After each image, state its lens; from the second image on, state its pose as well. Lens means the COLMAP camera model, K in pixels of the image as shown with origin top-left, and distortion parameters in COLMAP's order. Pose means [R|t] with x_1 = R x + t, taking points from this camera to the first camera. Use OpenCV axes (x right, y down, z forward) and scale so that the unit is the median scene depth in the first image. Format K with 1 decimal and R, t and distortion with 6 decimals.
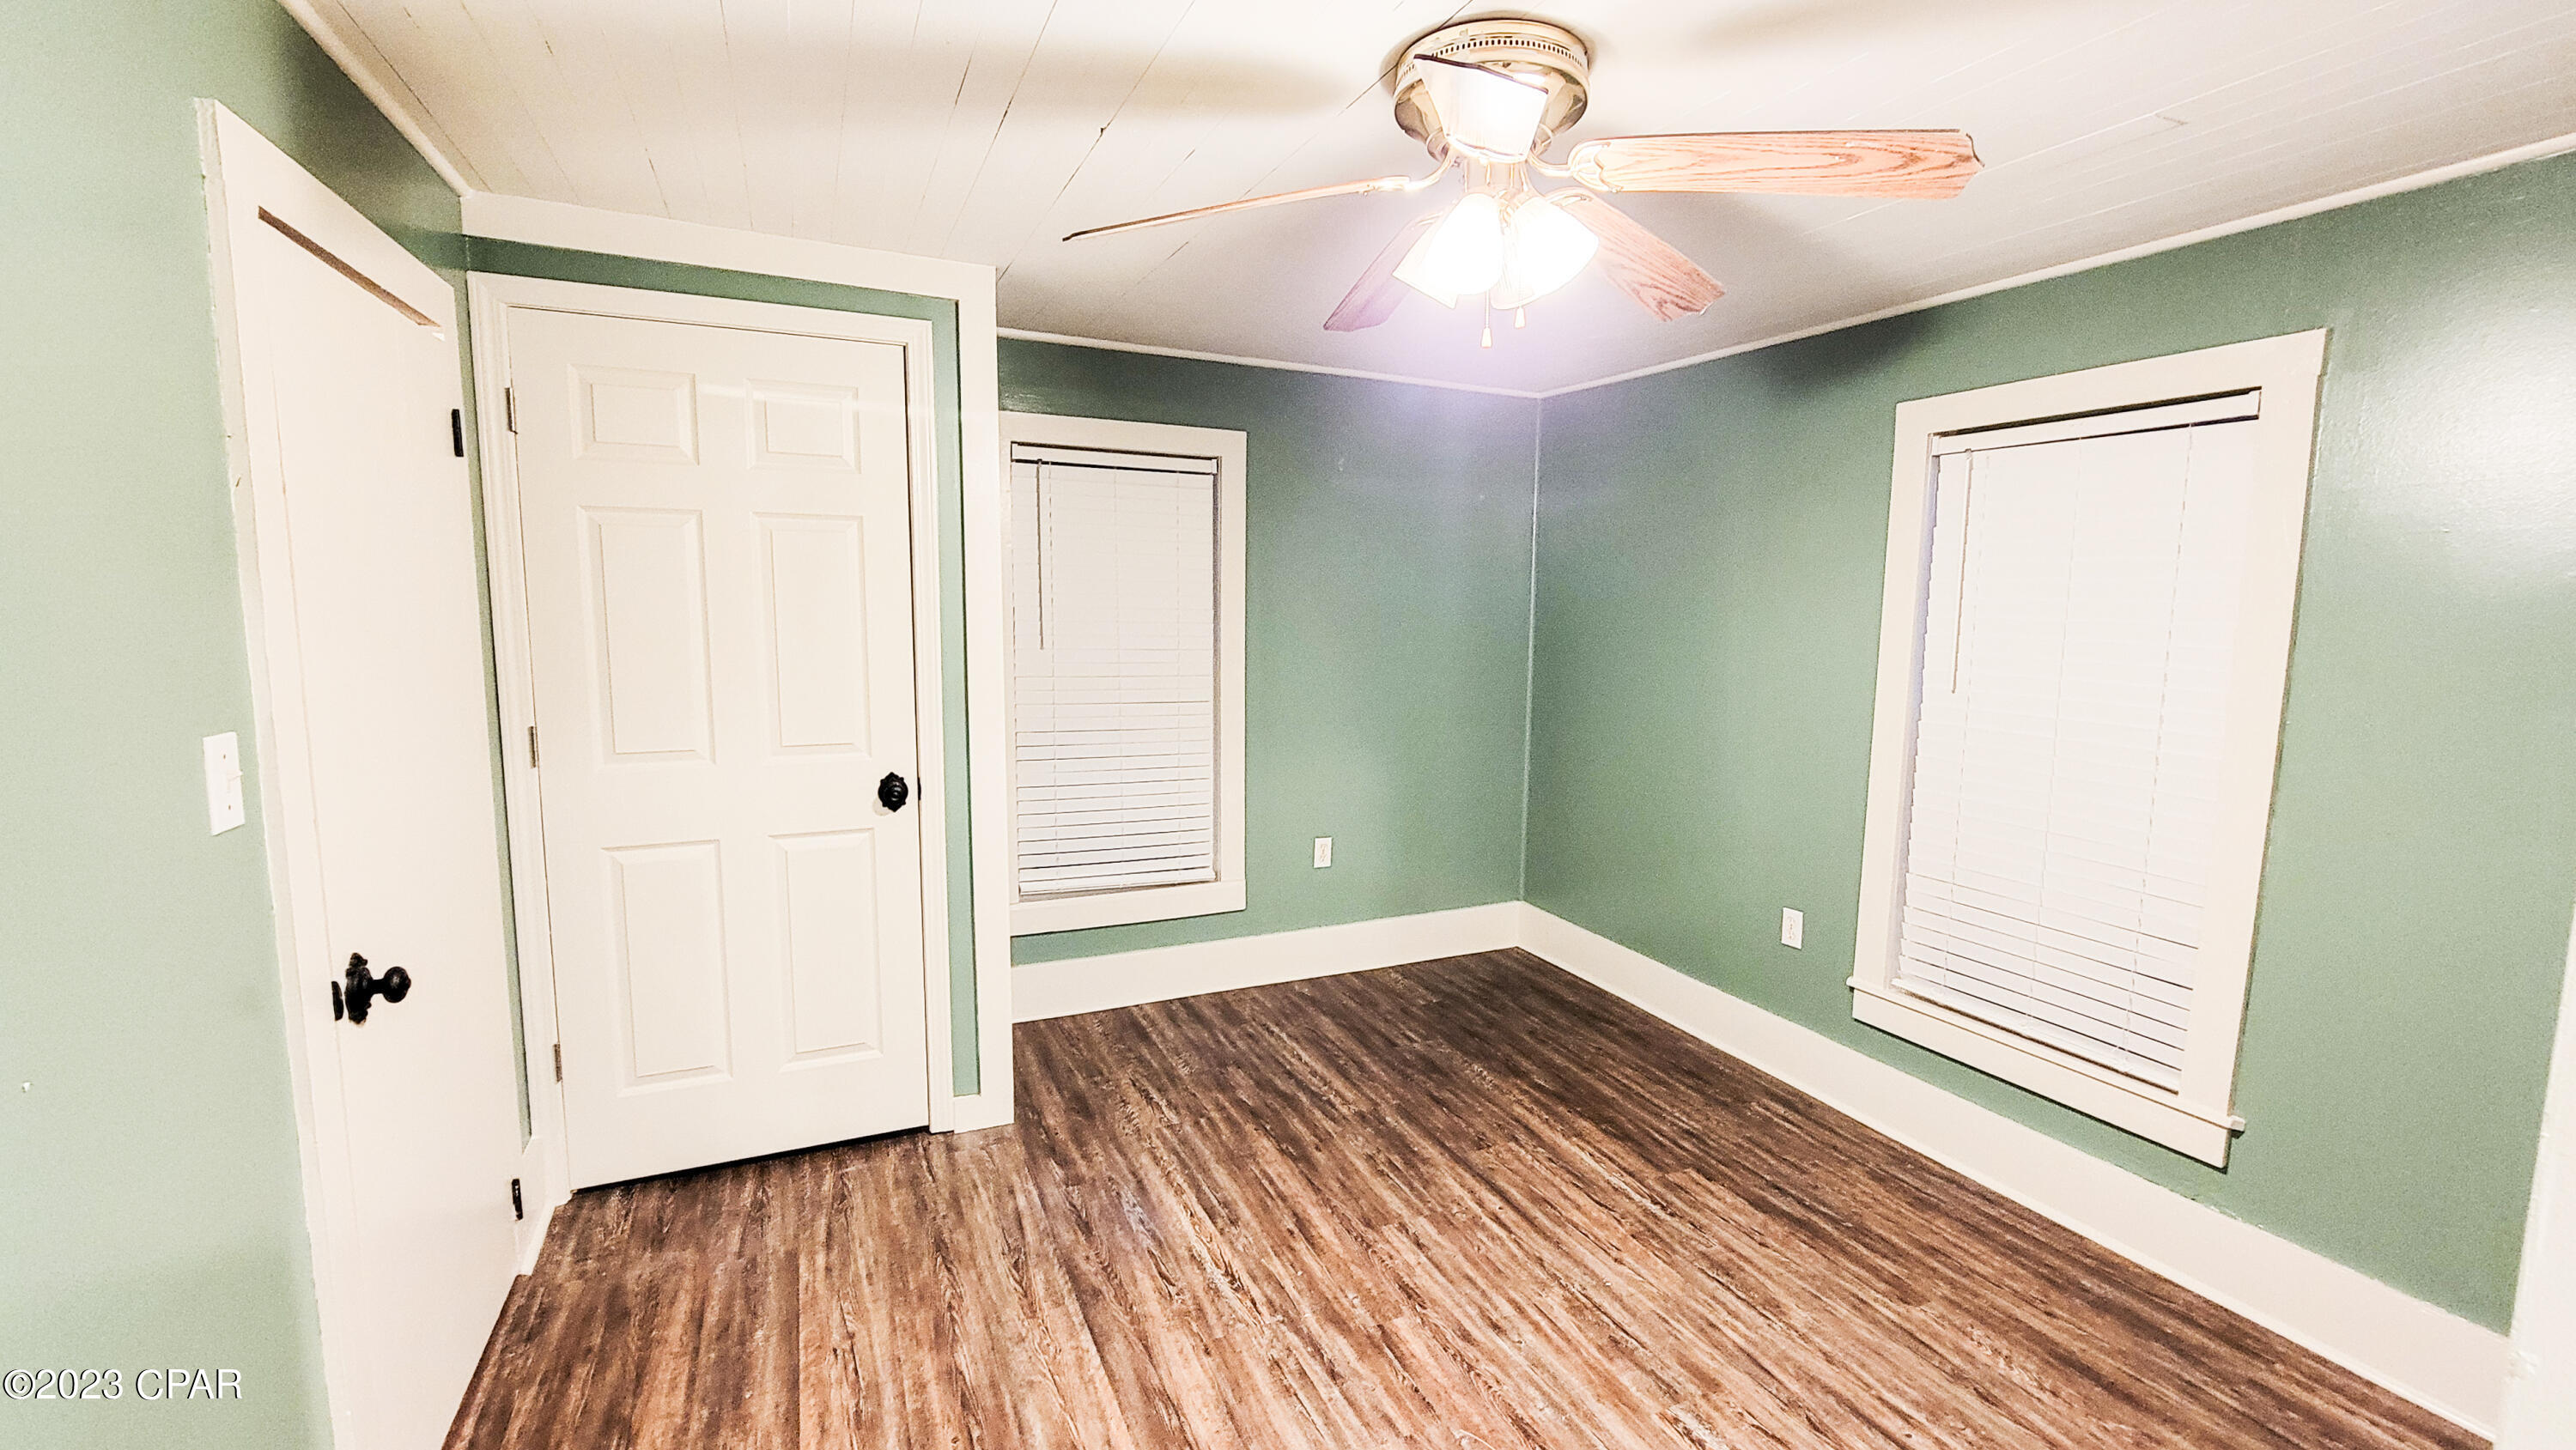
lens RADIAL K [[1101.6, 0, 1299.1], [0, 1101.6, 719.6], [0, 0, 1]] dist [-0.002488, 0.000180]
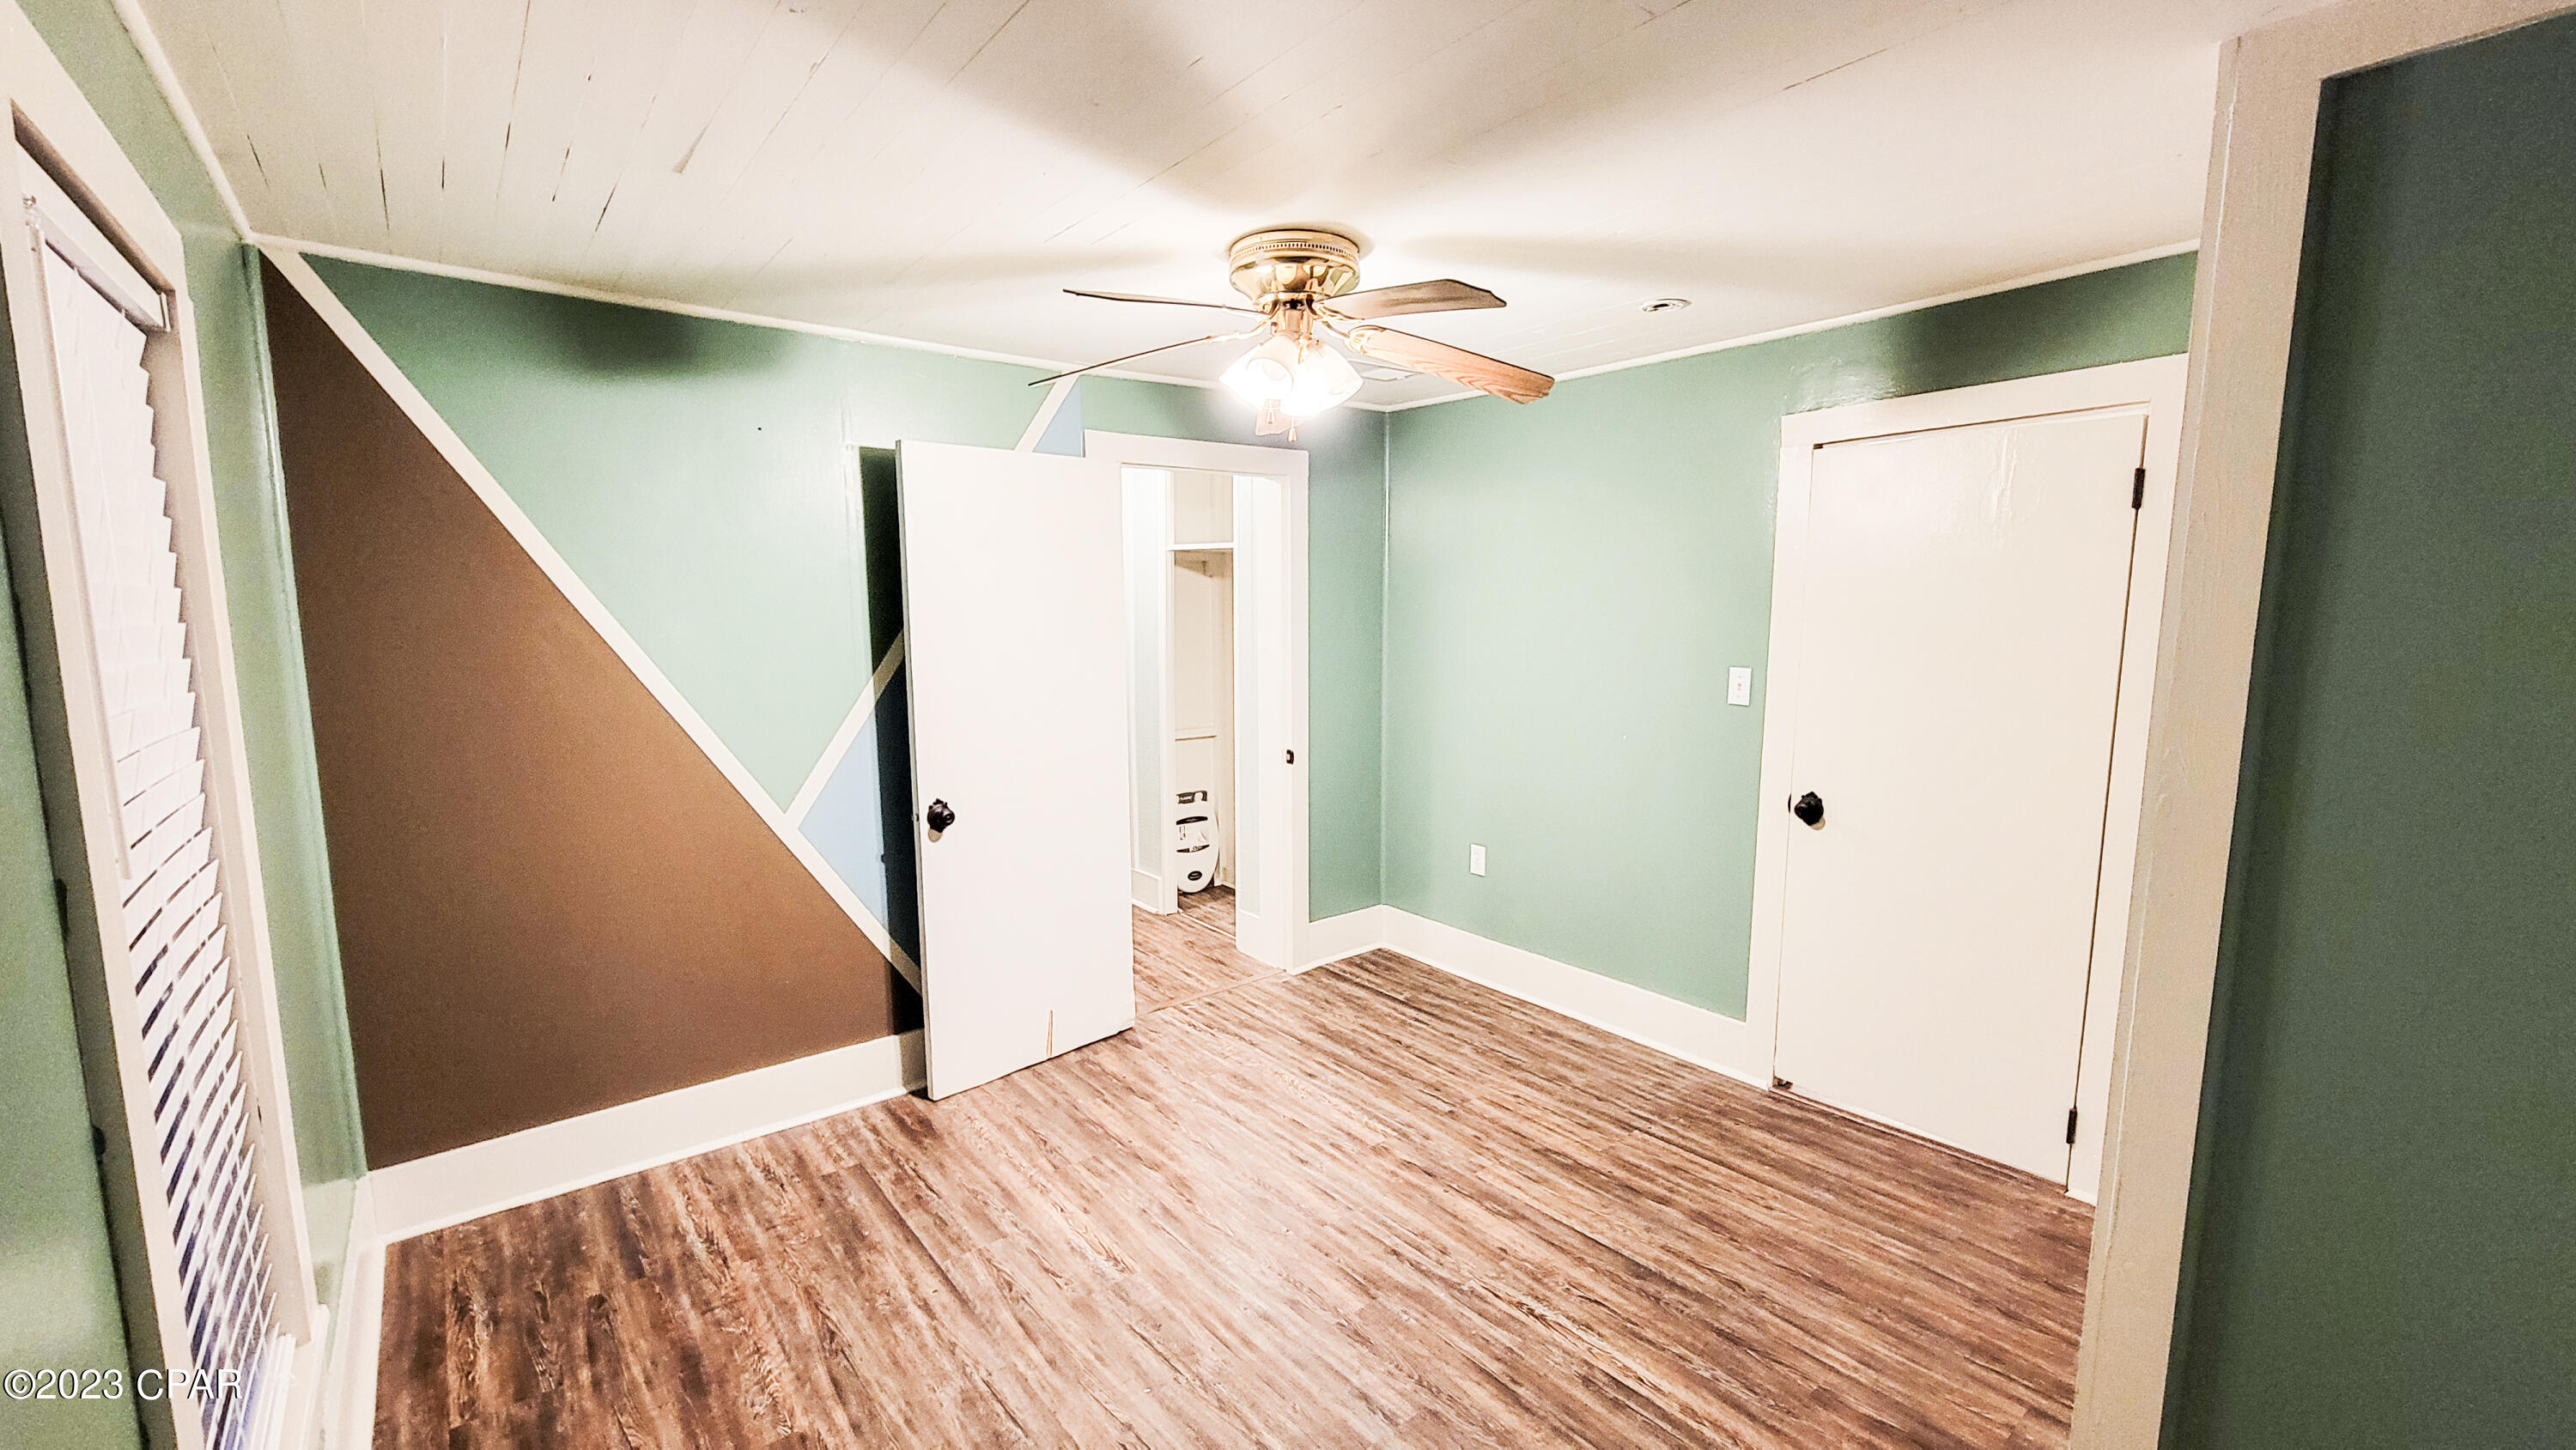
lens RADIAL K [[1042.4, 0, 1290.2], [0, 1042.4, 727.5], [0, 0, 1]] dist [-0.002128, 0.000024]
pose [[-0.970927, 0.018113, -0.238690, 0.372479], [-0.038321, 0.972512, 0.229678, -0.211328], [0.236289, 0.232147, -0.943544, 1.754302]]
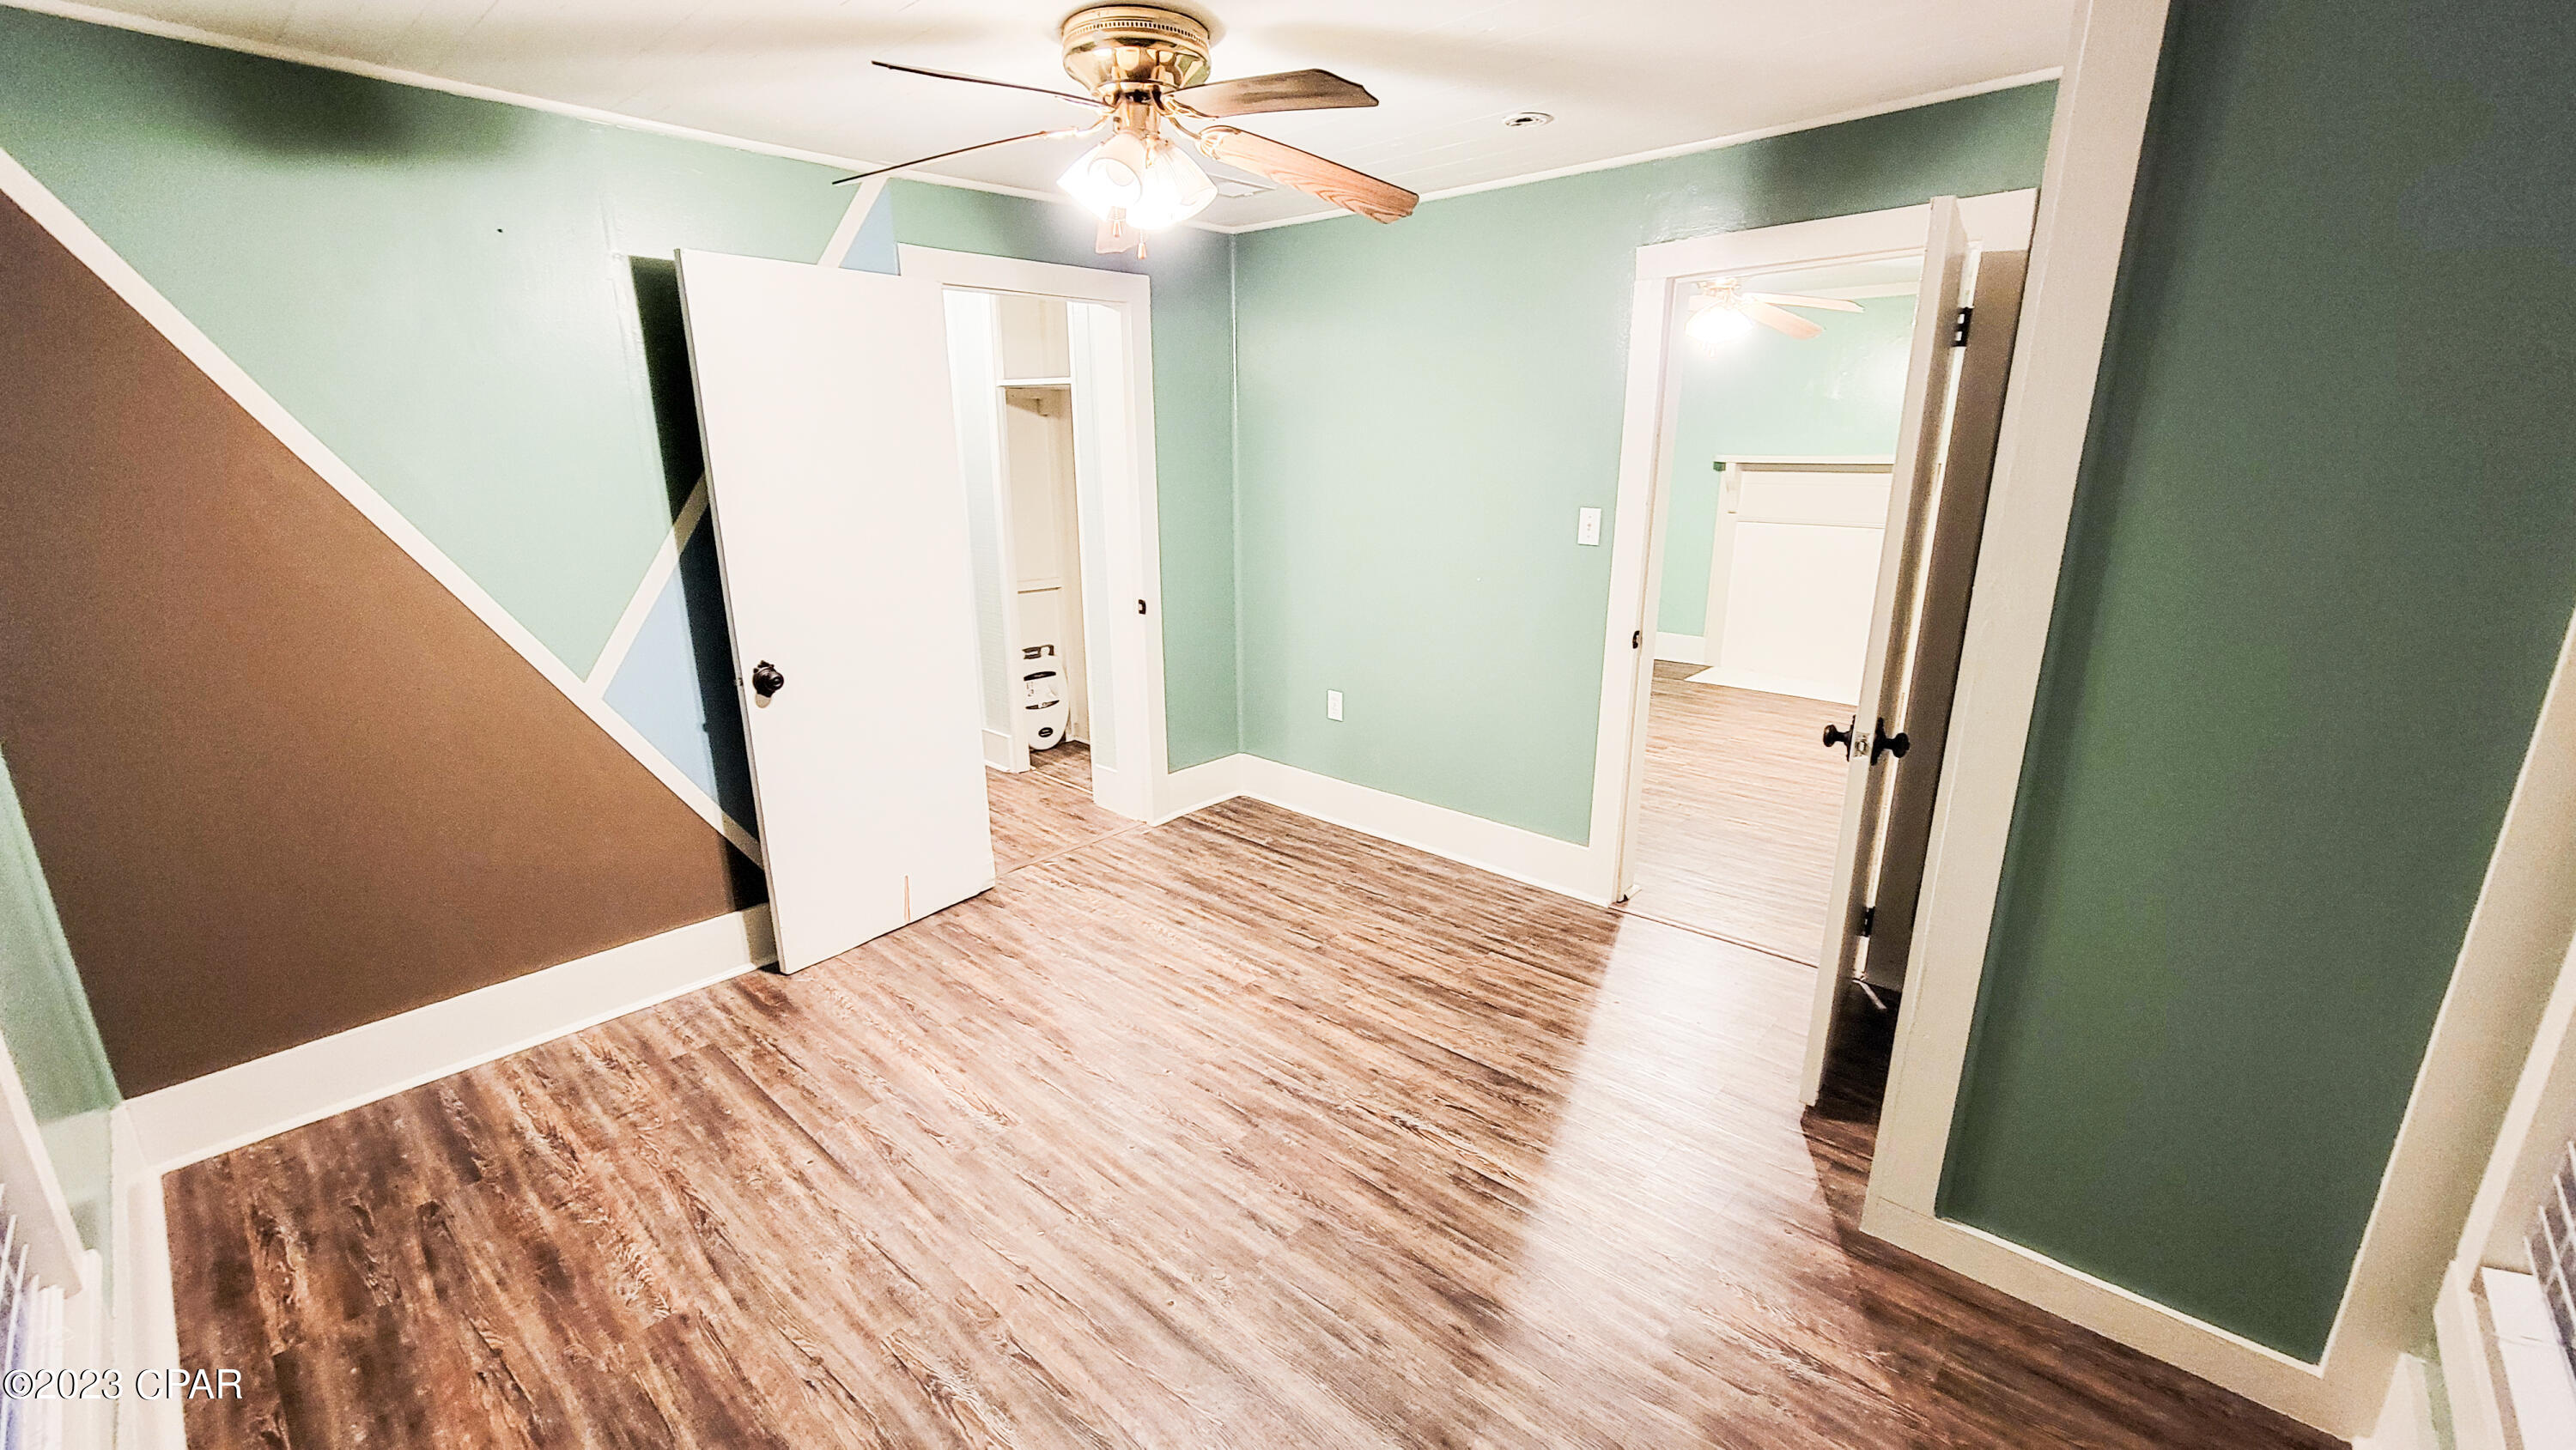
lens RADIAL K [[1042.4, 0, 1290.2], [0, 1042.4, 727.5], [0, 0, 1]] dist [-0.002128, 0.000024]
pose [[-0.923254, 0.089992, -0.373502, 0.386964], [-0.054337, 0.931821, 0.358829, -0.198810], [0.380328, 0.351585, -0.855417, 1.721576]]
